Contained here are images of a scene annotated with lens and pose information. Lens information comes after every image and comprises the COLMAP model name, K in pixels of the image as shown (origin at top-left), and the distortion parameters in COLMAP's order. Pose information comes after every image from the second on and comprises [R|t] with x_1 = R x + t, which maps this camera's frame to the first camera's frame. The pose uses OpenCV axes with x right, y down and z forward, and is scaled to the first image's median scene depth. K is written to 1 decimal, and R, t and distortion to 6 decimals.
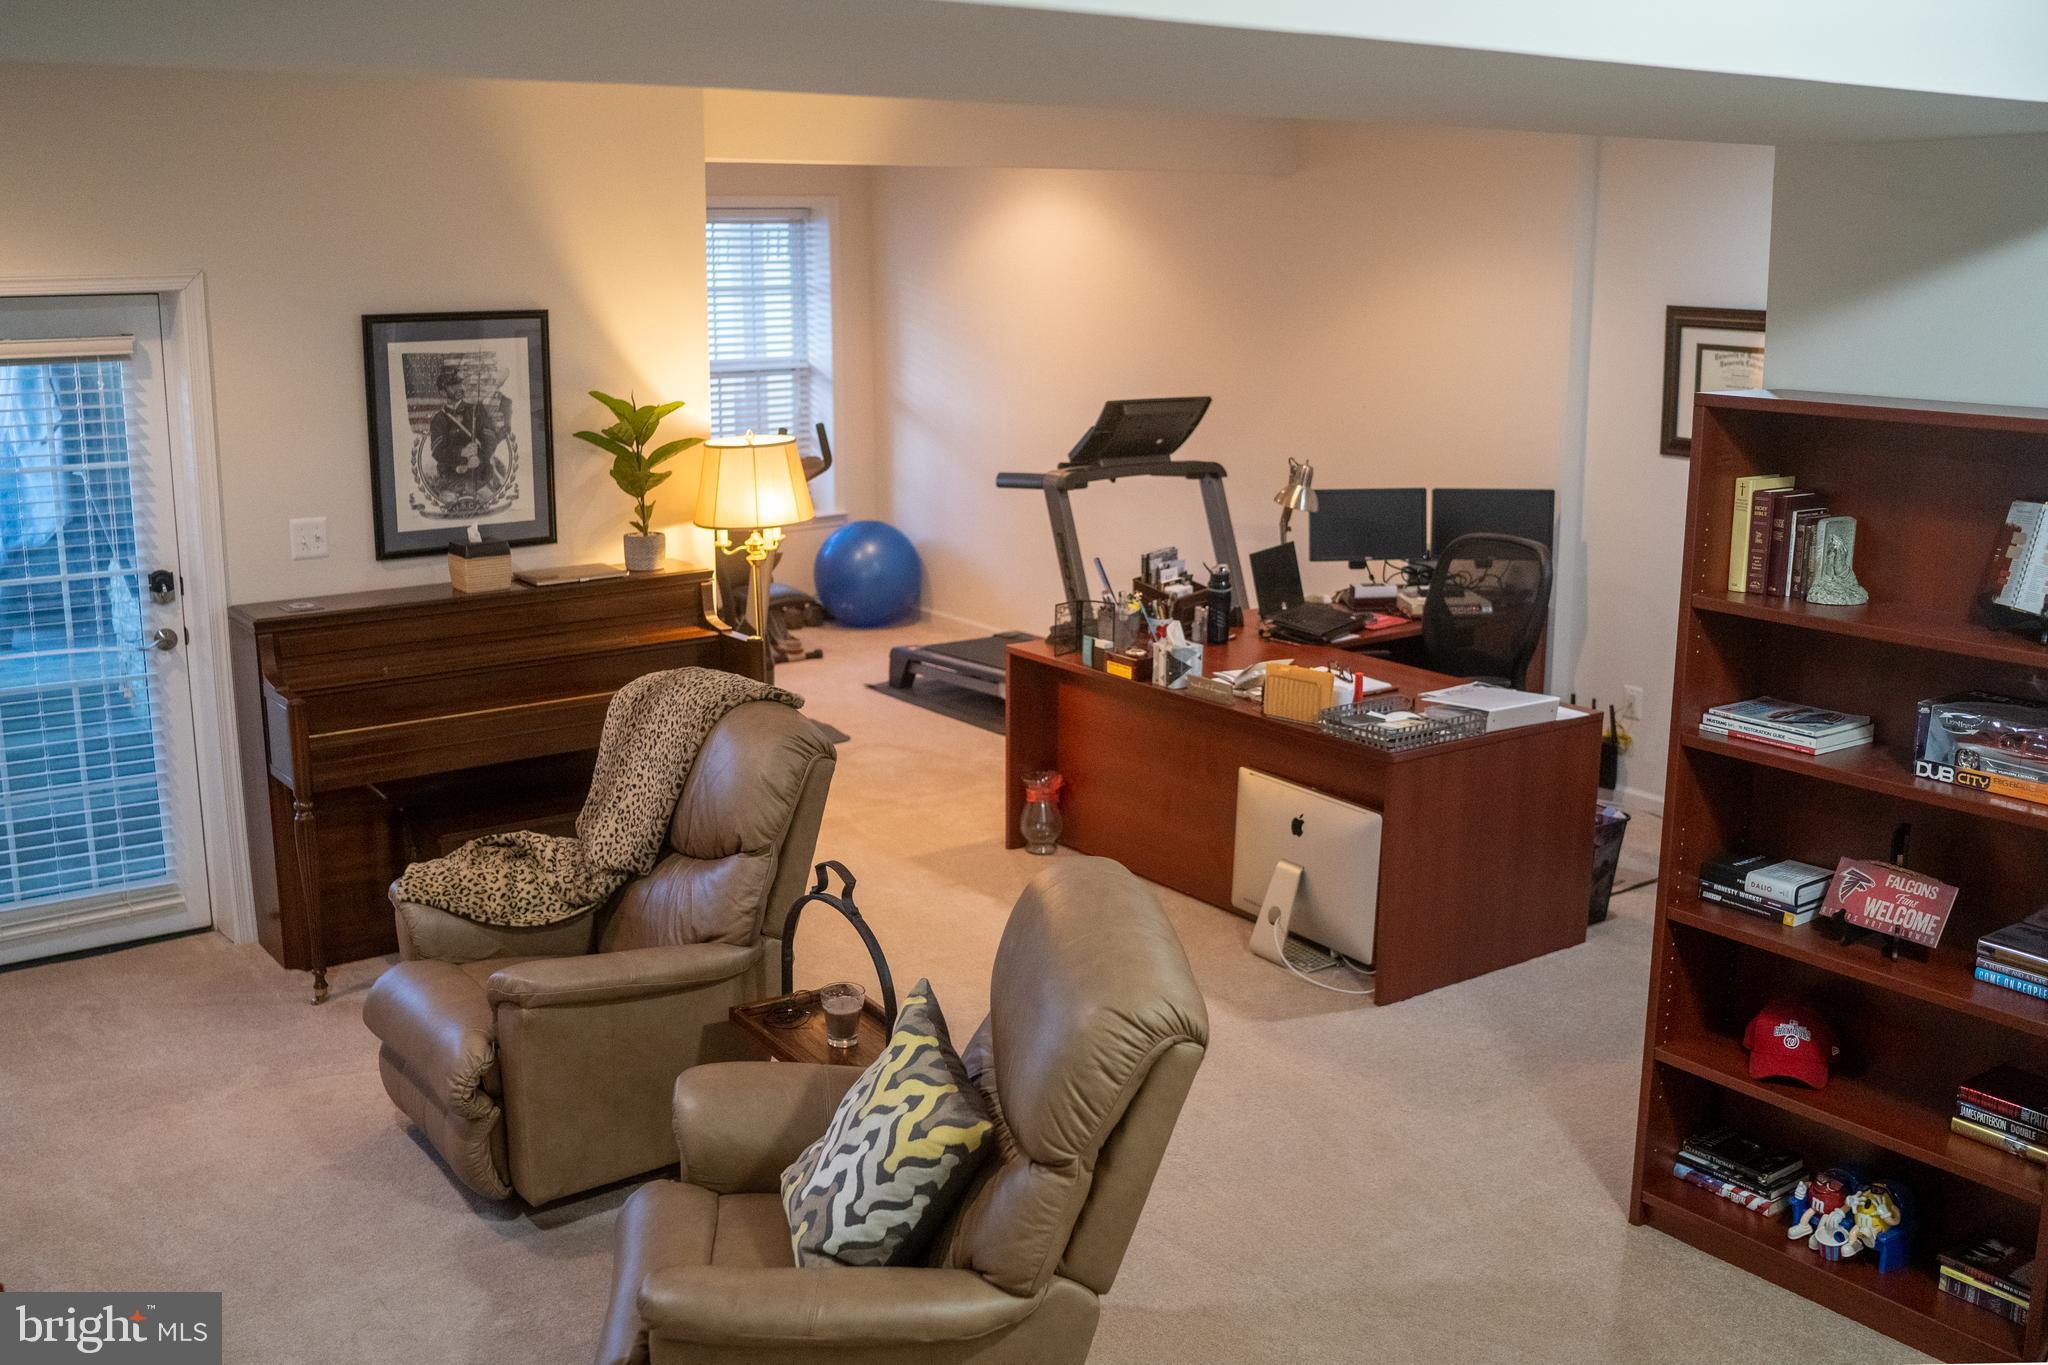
lens RADIAL K [[1984.5, 0, 1012.7], [0, 1984.5, 696.4], [0, 0, 1]] dist [-0.062470, 0.000000]
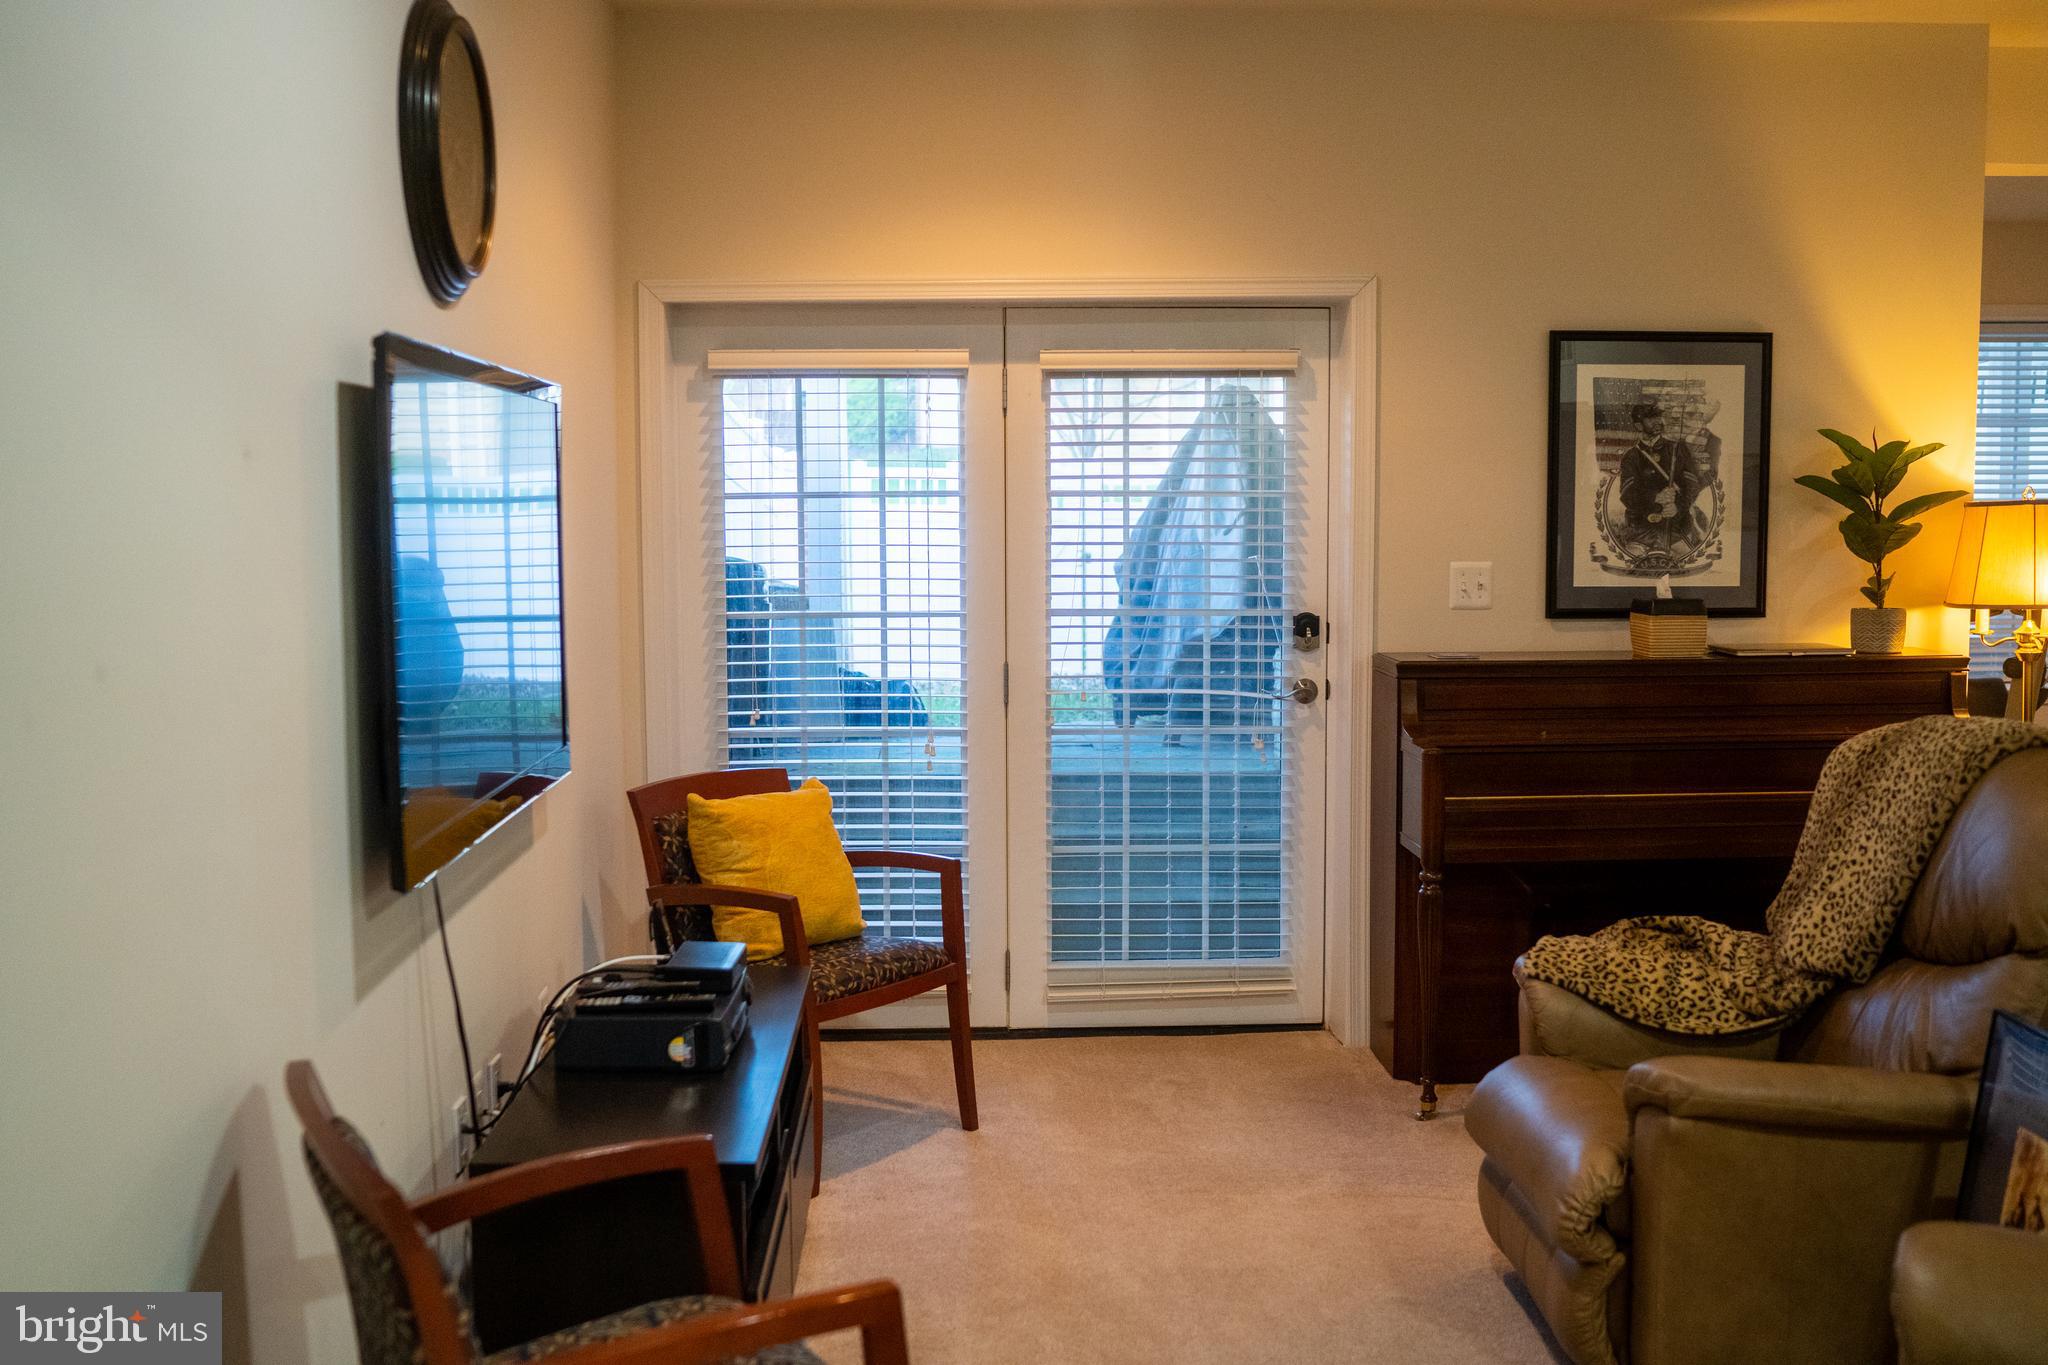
lens RADIAL K [[1842.9, 0, 1016.8], [0, 1842.9, 741.0], [0, 0, 1]] dist [-0.086259, 0.026486]
pose [[0.817853, 0.044008, -0.573741, -0.056839], [-0.120632, 0.988028, -0.096171, 0.093869], [0.562640, 0.147866, 0.813371, 0.251096]]
